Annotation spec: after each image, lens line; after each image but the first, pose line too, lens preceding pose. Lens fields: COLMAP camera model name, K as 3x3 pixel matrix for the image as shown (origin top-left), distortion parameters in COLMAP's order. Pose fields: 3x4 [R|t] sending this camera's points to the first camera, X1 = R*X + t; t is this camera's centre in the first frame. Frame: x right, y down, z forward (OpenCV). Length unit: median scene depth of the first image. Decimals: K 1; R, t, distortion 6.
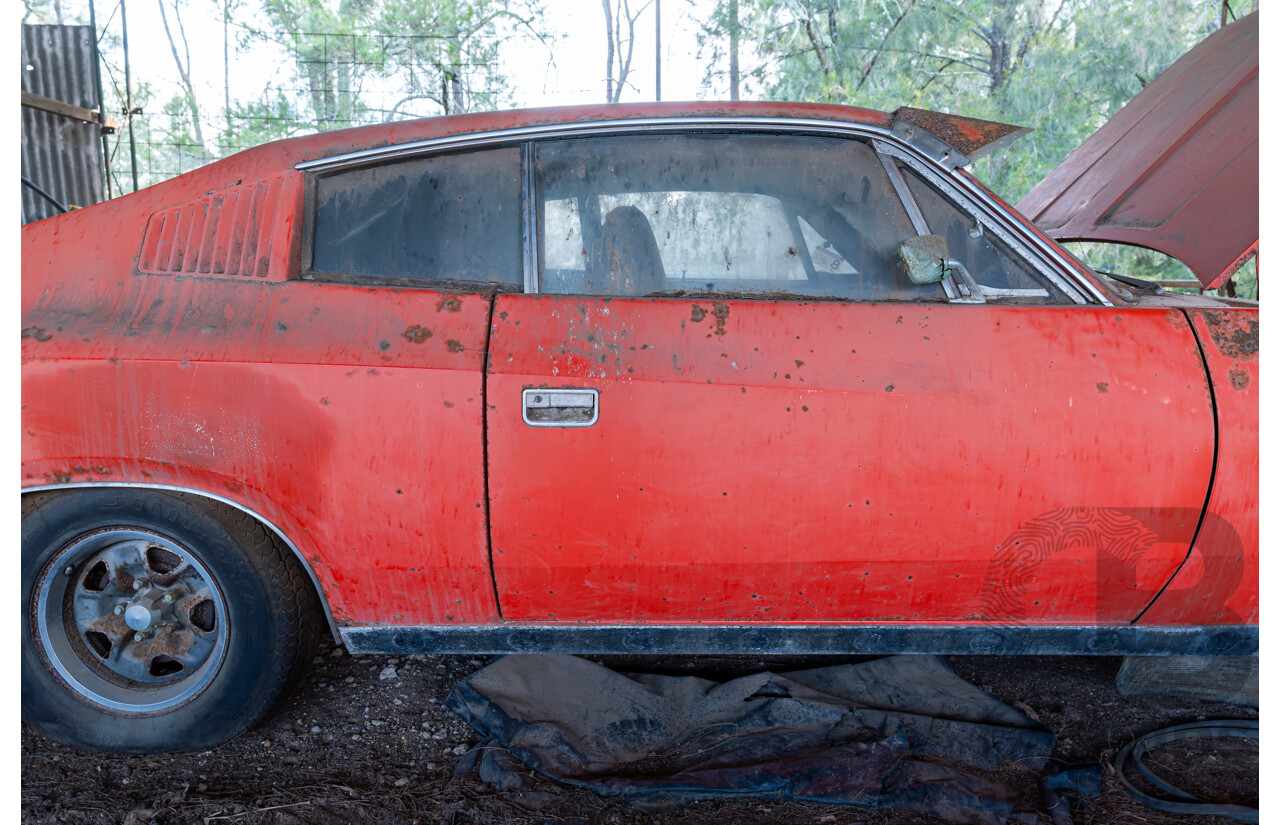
lens RADIAL K [[925.6, 0, 639.9], [0, 925.6, 407.5], [0, 0, 1]] dist [0.008470, 0.001096]
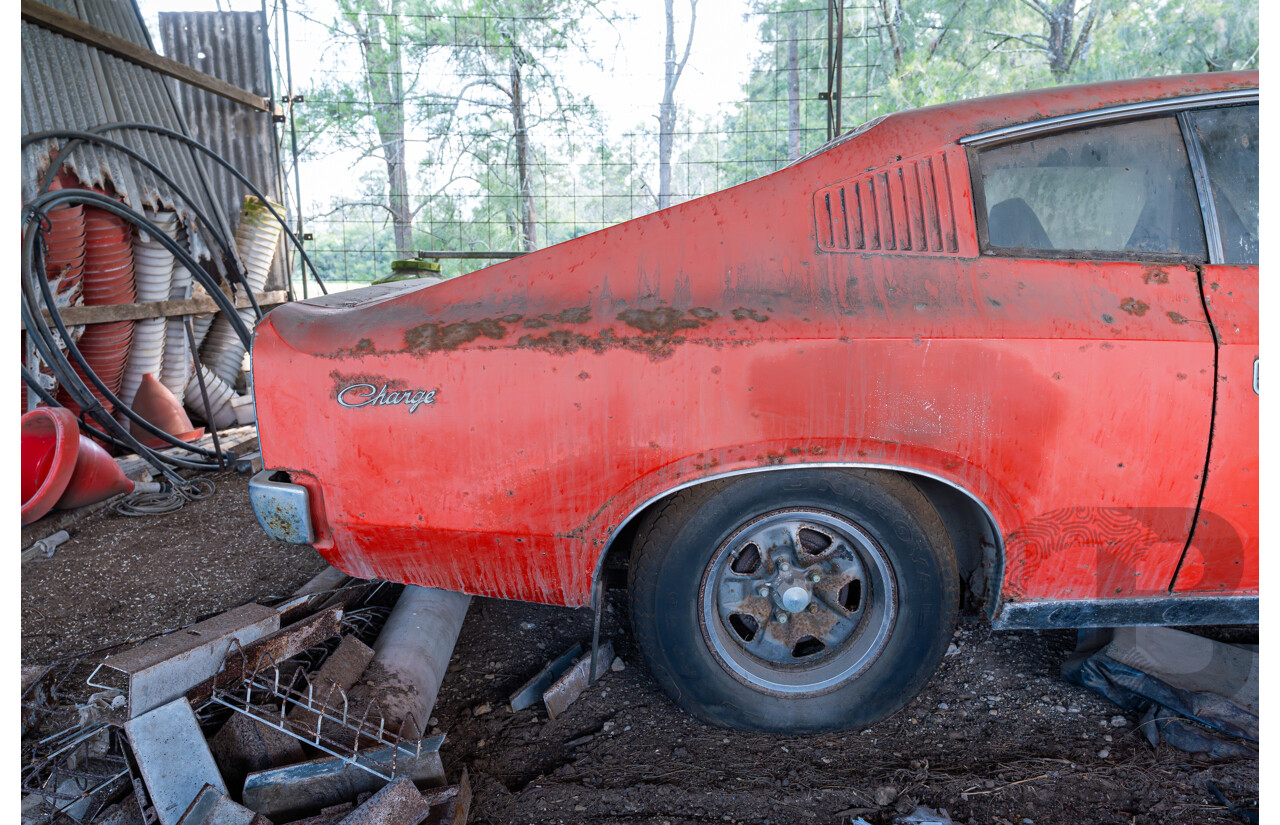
lens RADIAL K [[925.6, 0, 641.2], [0, 925.6, 412.1], [0, 0, 1]] dist [0.008470, 0.001096]
pose [[0.999462, -0.022988, 0.023412, -0.734442], [0.022509, 0.999536, 0.020528, 0.001341], [-0.023873, -0.019990, 0.999515, 0.013146]]
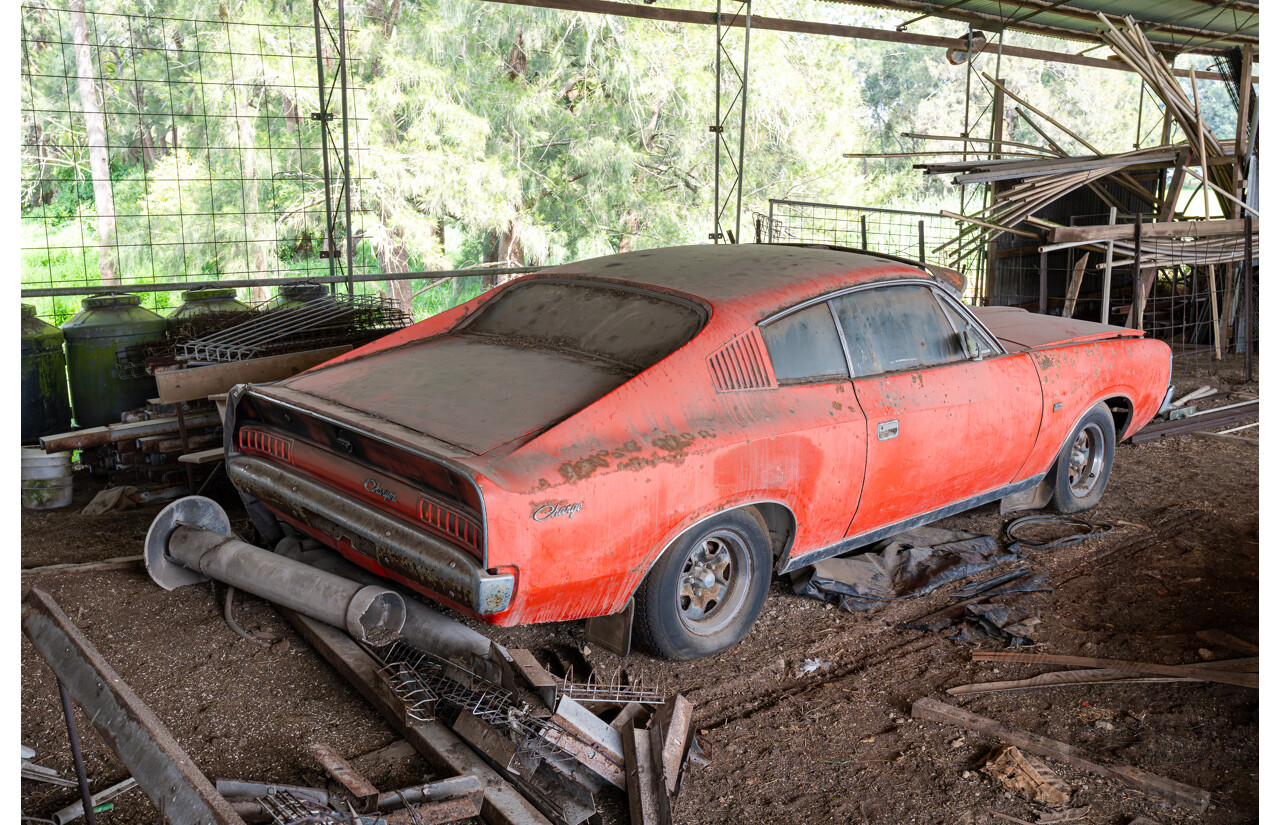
lens RADIAL K [[1194.1, 0, 640.9], [0, 1194.1, 412.6], [0, 0, 1]] dist [0.041139, 0.000000]
pose [[0.733448, -0.143185, 0.664494, -2.161913], [0.095916, 0.989582, 0.107365, -0.363030], [-0.672944, -0.015011, 0.739541, -0.629389]]
